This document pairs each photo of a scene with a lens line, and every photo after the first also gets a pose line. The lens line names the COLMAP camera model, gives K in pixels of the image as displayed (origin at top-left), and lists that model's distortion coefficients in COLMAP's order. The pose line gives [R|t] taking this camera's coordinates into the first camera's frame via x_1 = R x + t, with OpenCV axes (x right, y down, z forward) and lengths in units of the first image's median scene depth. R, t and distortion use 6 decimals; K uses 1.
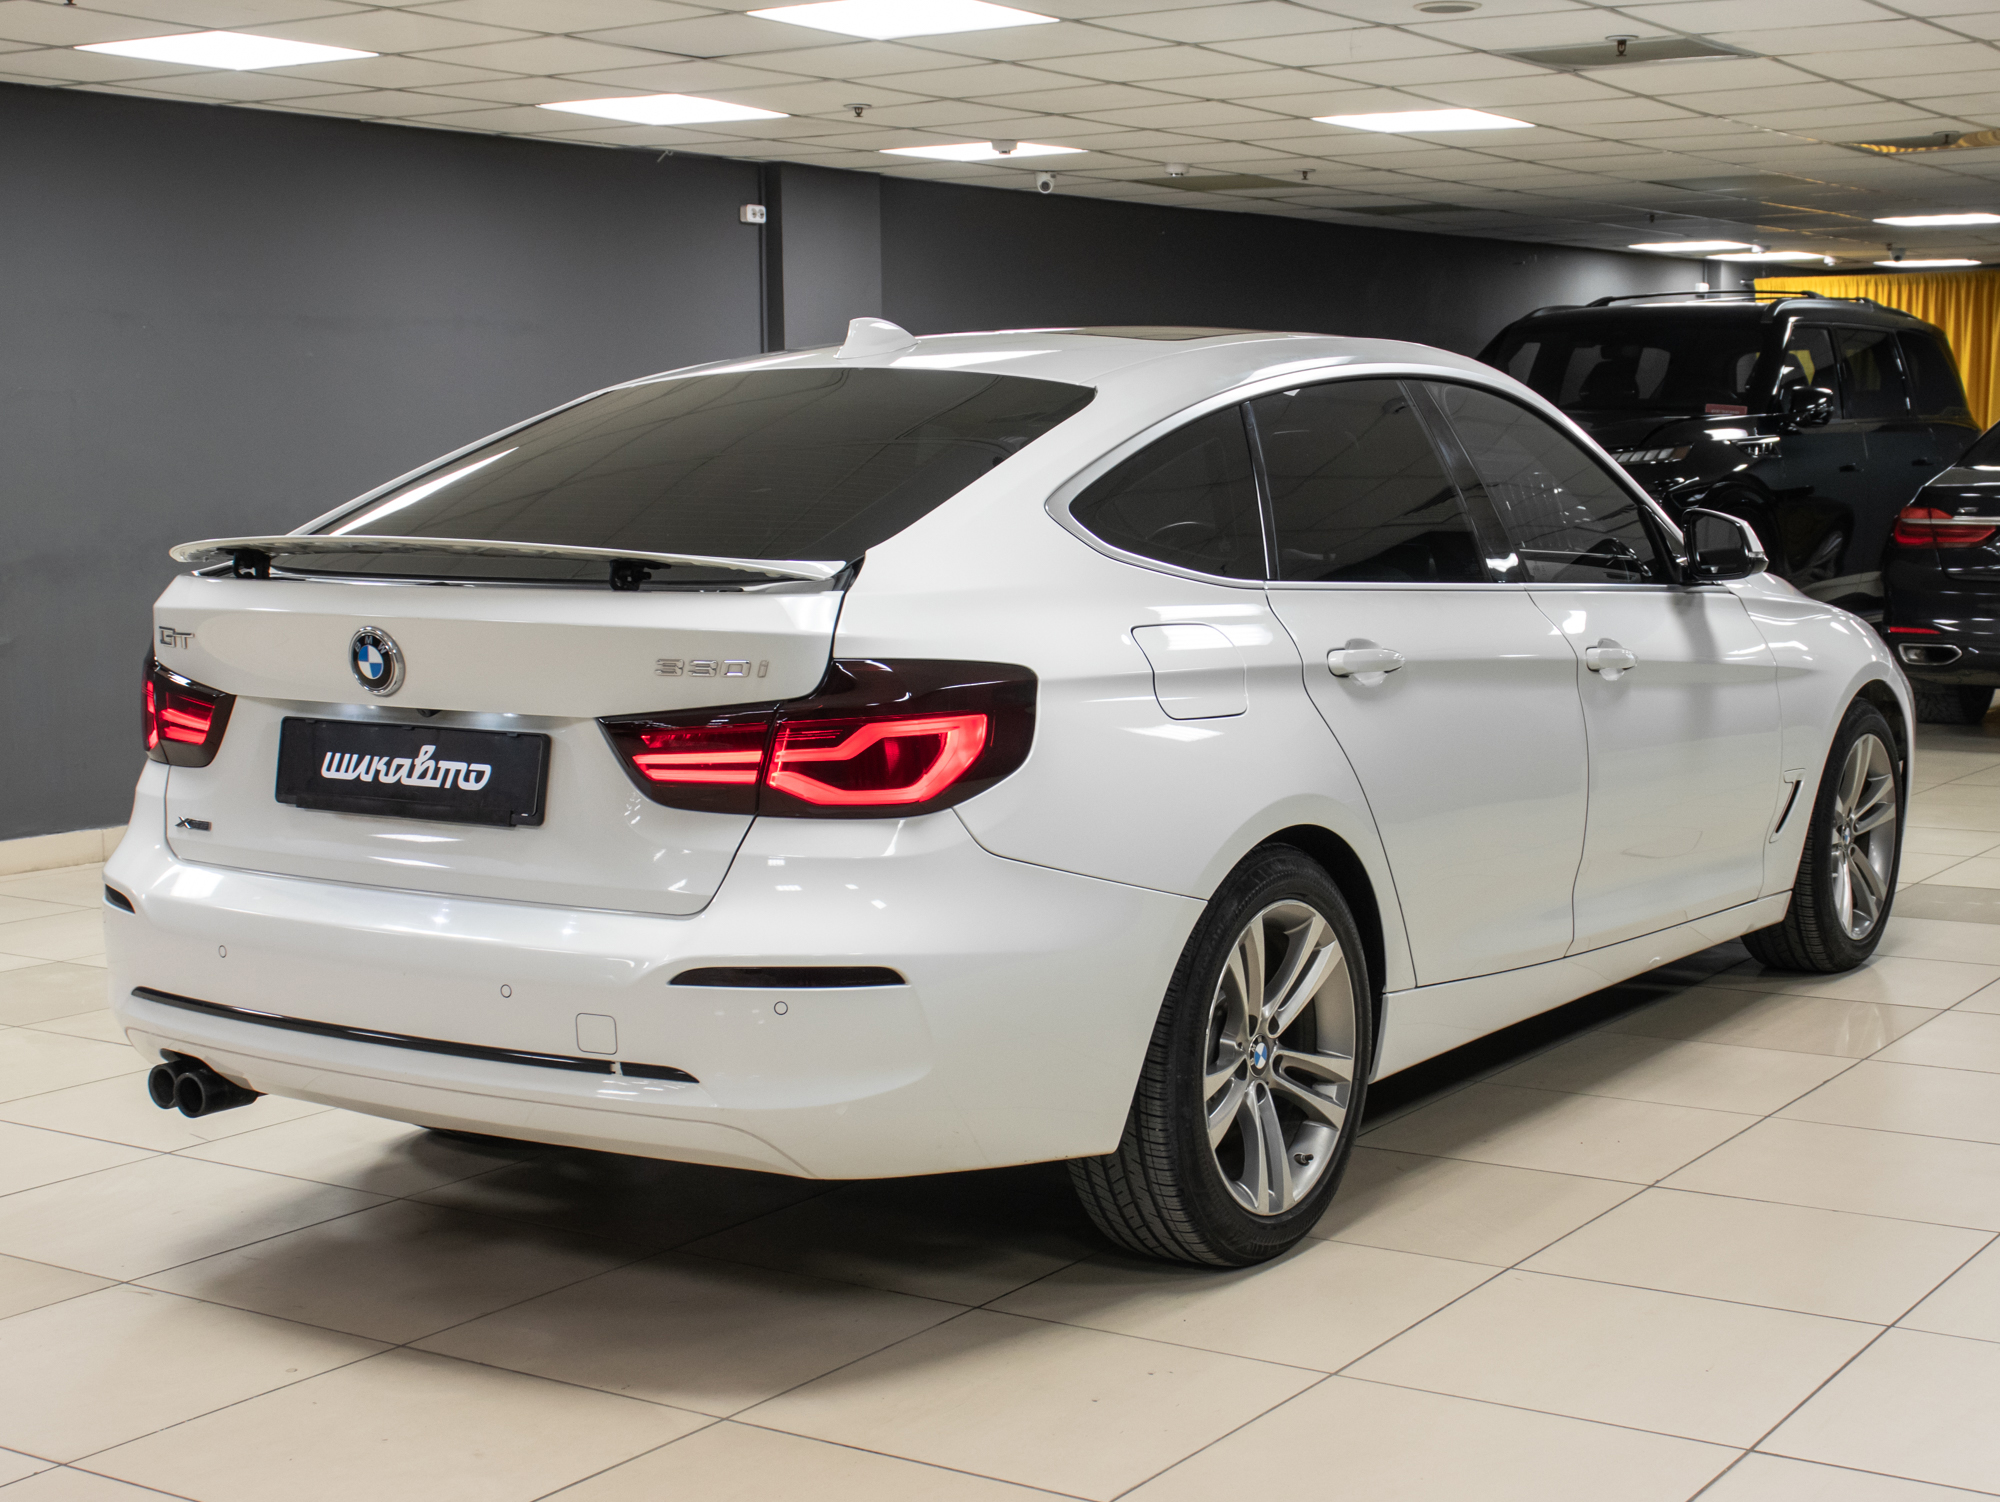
lens RADIAL K [[3017.3, 0, 997.7], [0, 3017.3, 703.5], [0, 0, 1]] dist [-0.005099, 0.021181]
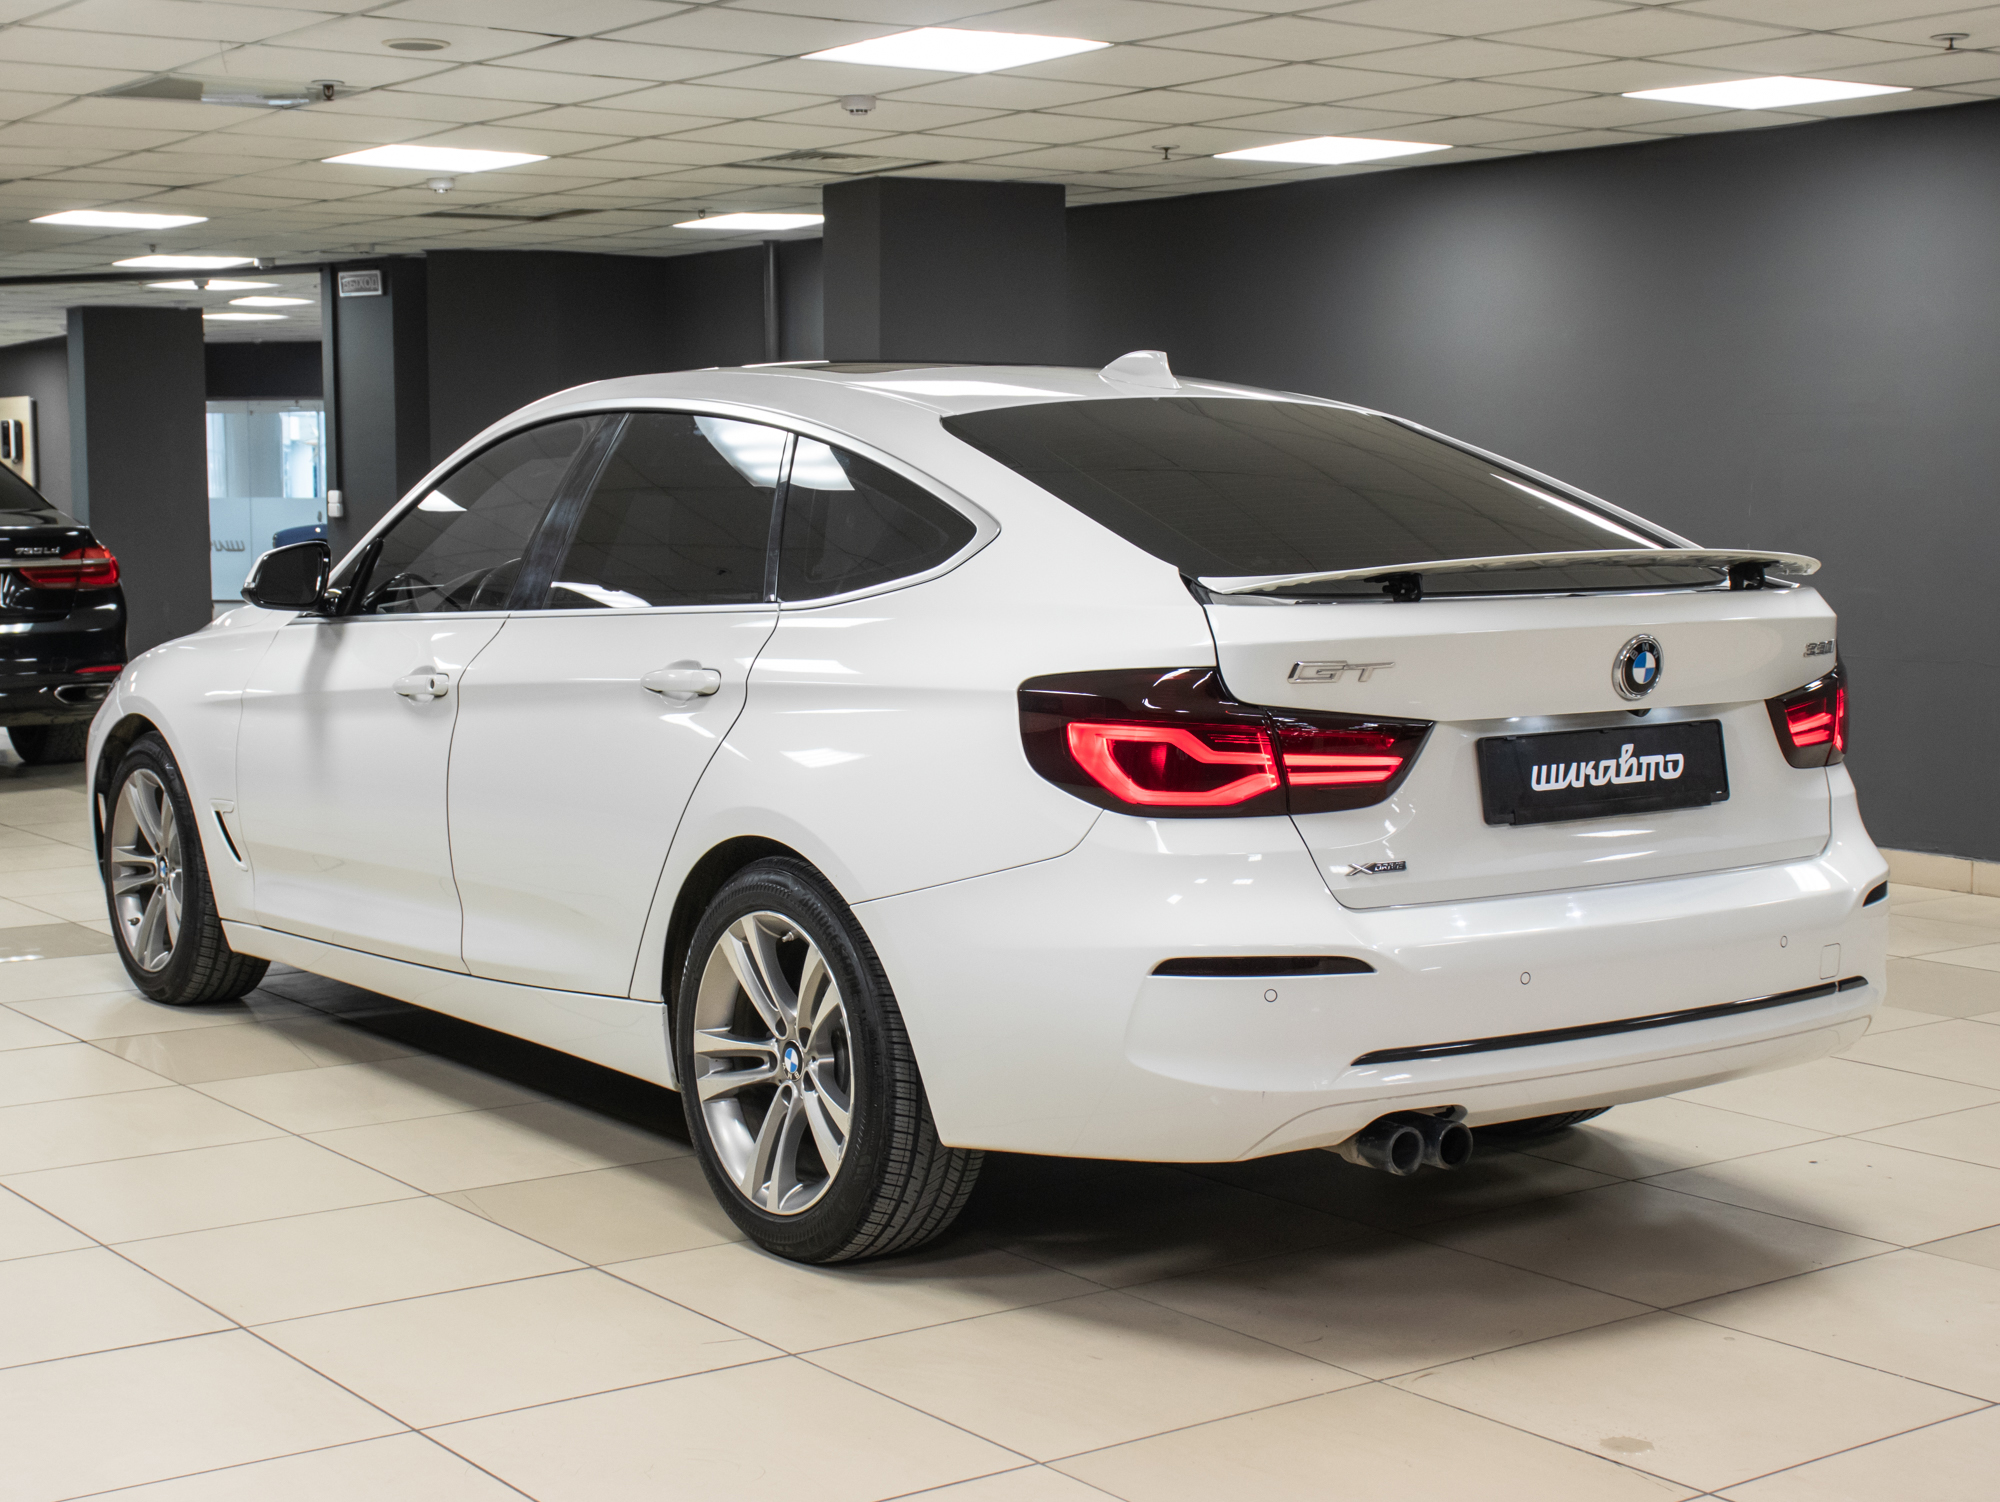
lens RADIAL K [[3017.3, 0, 997.7], [0, 3017.3, 703.5], [0, 0, 1]] dist [-0.005099, 0.021181]
pose [[0.335349, -0.068192, 0.939623, -1.272393], [0.085534, 0.995461, 0.041718, -0.064492], [-0.938203, 0.066380, 0.339660, 0.848454]]
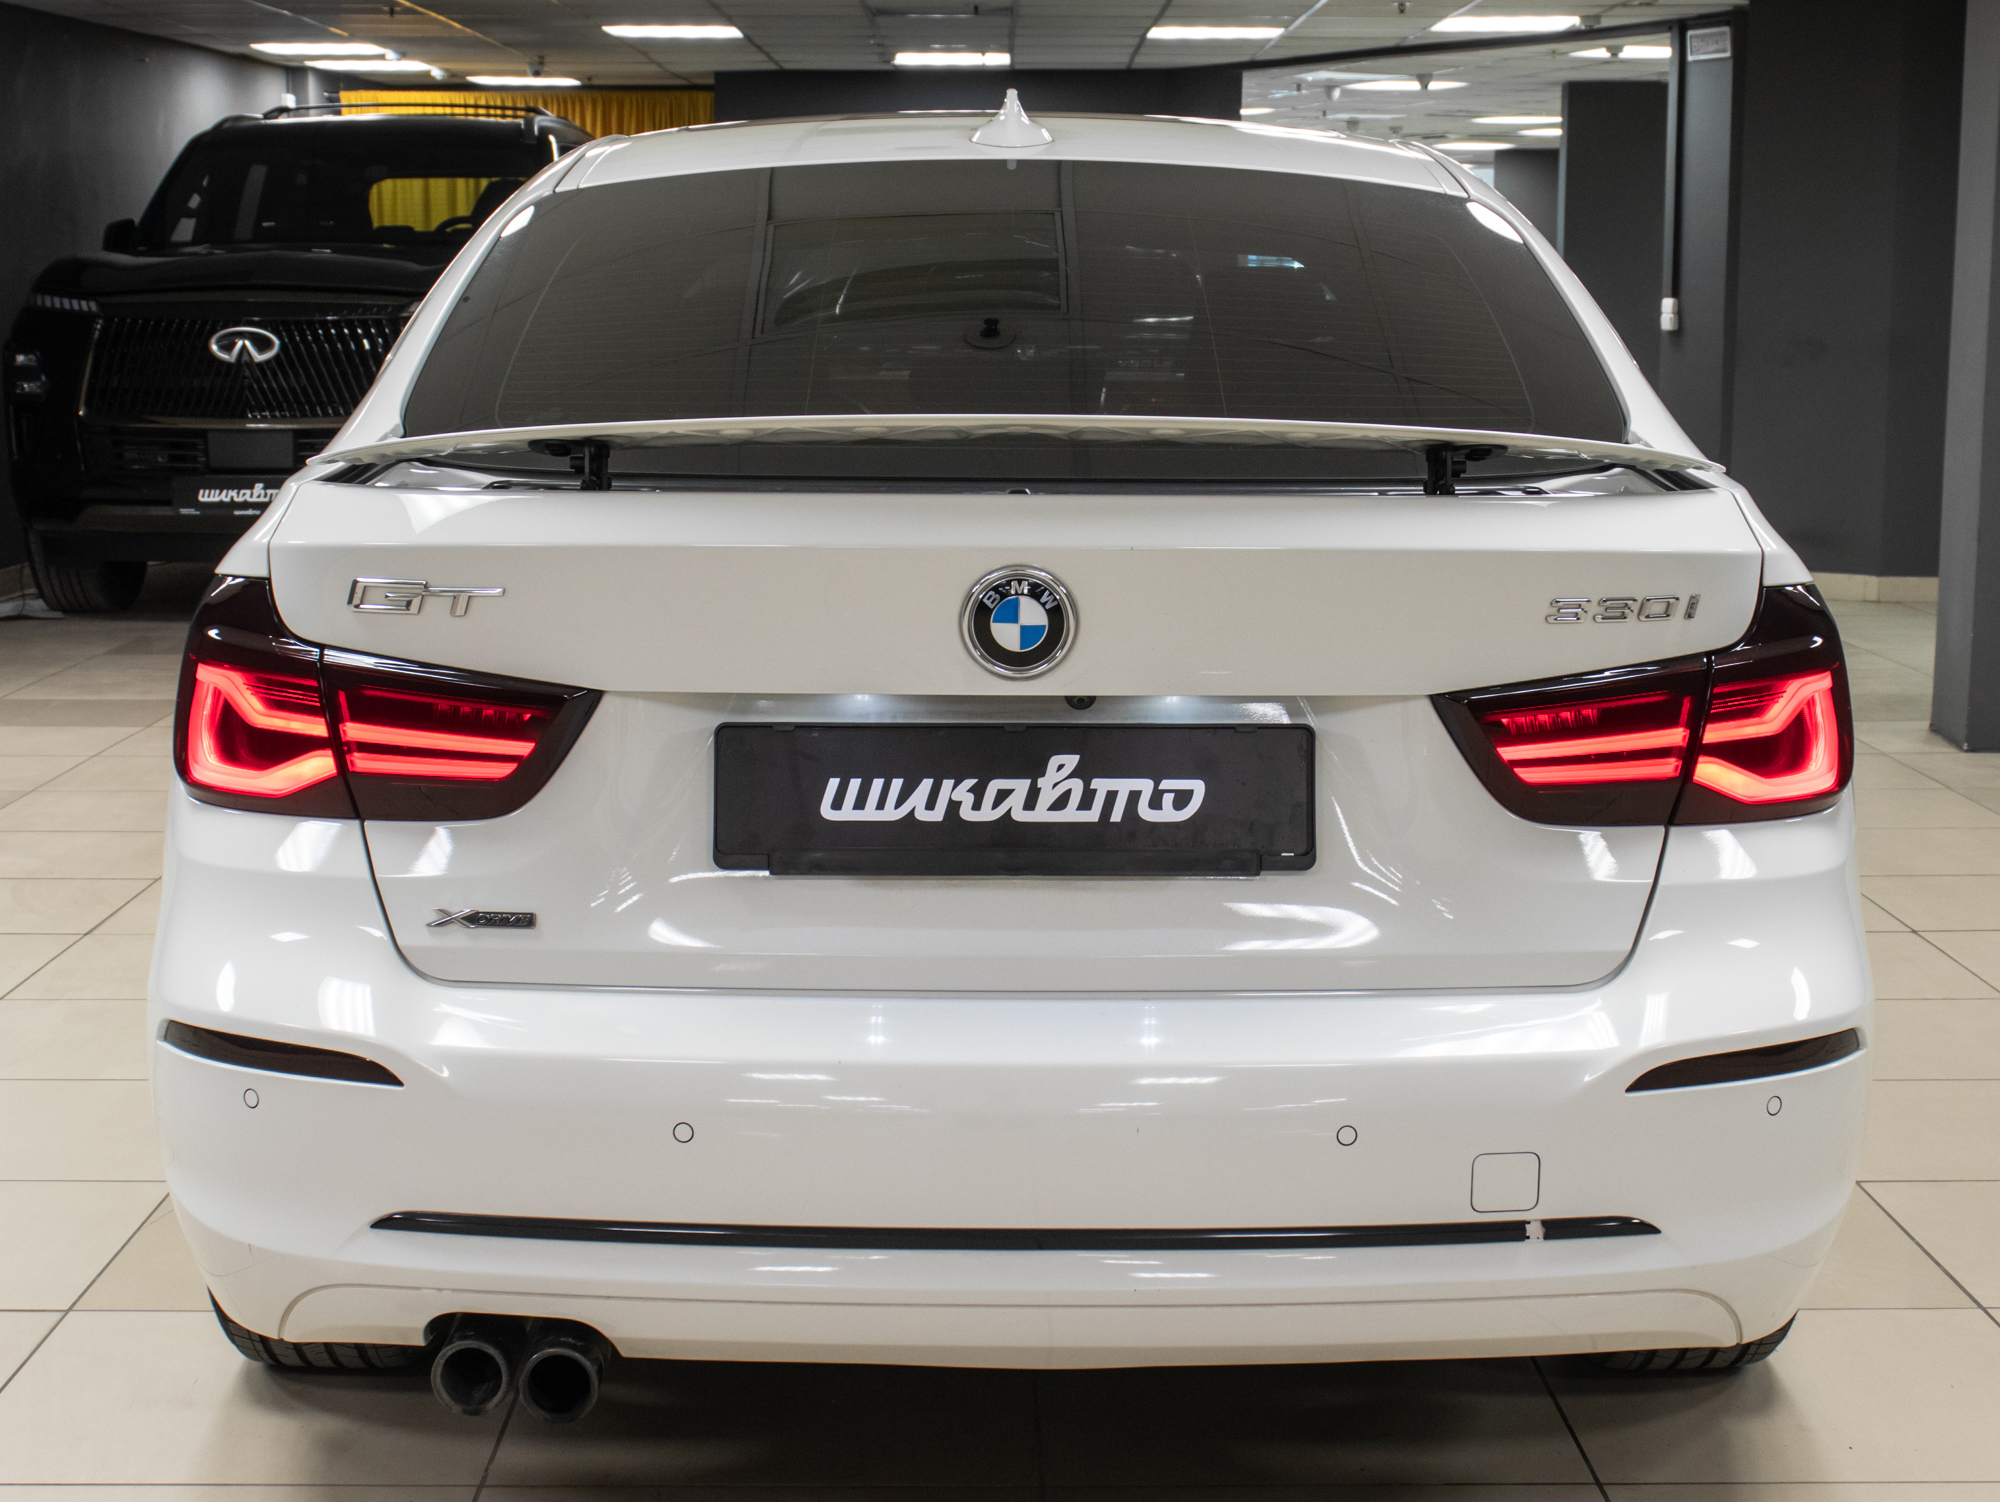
lens RADIAL K [[3383.2, 0, 928.6], [0, 3383.2, 749.2], [0, 0, 1]] dist [-0.062012, -0.094470]
pose [[0.829777, -0.070148, 0.553668, -0.594386], [0.042557, 0.997134, 0.062554, -0.031594], [-0.556469, -0.028343, 0.830384, 0.446233]]
